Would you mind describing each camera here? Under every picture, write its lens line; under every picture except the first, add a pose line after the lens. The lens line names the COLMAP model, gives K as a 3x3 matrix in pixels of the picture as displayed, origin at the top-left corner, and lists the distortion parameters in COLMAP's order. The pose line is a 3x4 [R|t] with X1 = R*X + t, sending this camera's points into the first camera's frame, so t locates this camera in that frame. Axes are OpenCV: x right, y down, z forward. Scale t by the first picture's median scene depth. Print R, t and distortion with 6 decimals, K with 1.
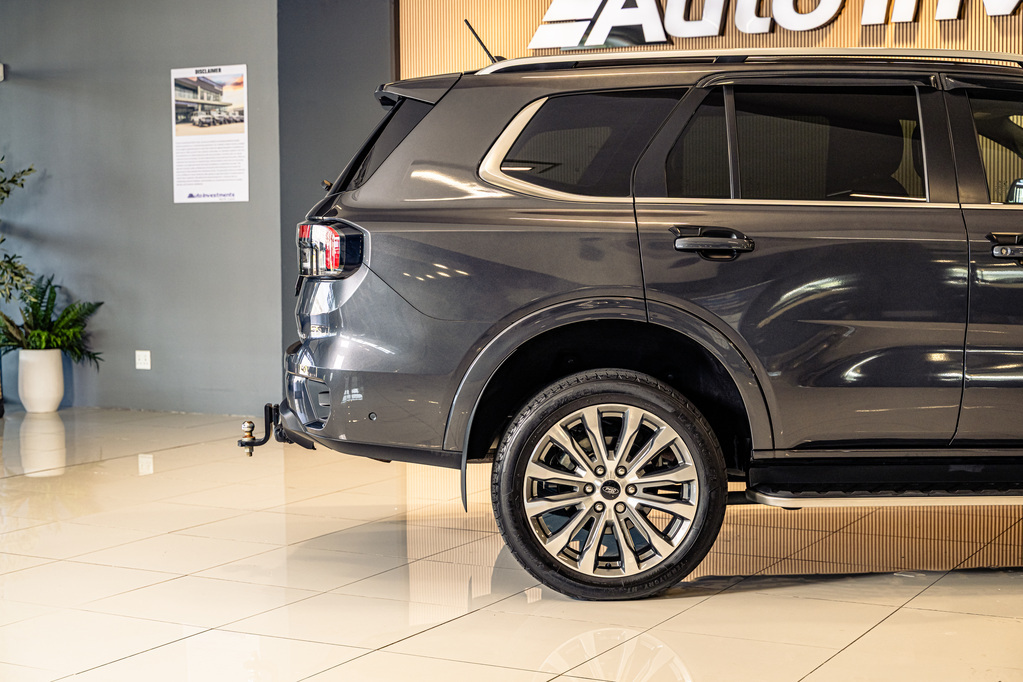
lens RADIAL K [[1670.1, 0, 511.5], [0, 1670.1, 341.0], [0, 0, 1]] dist [0.104357, -0.810426]
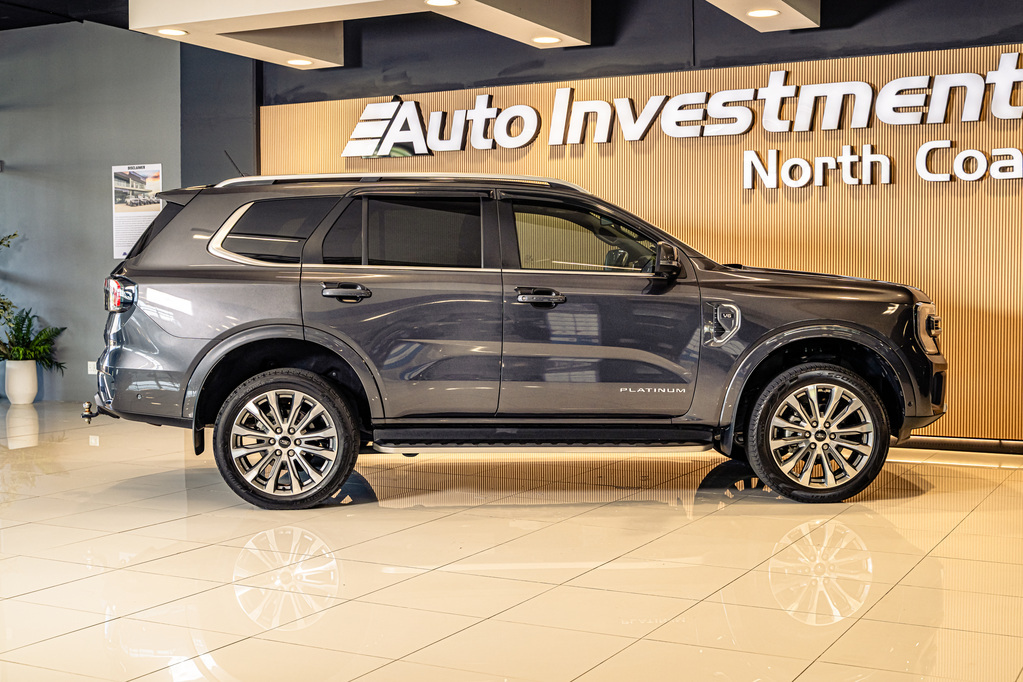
lens RADIAL K [[1342.8, 0, 511.5], [0, 1342.8, 341.0], [0, 0, 1]] dist [-0.005747, -0.010038]
pose [[0.999924, 0.006168, 0.010702, 0.263463], [-0.005995, 0.999851, -0.016173, 0.009774], [-0.010800, 0.016108, 0.999812, -0.316000]]
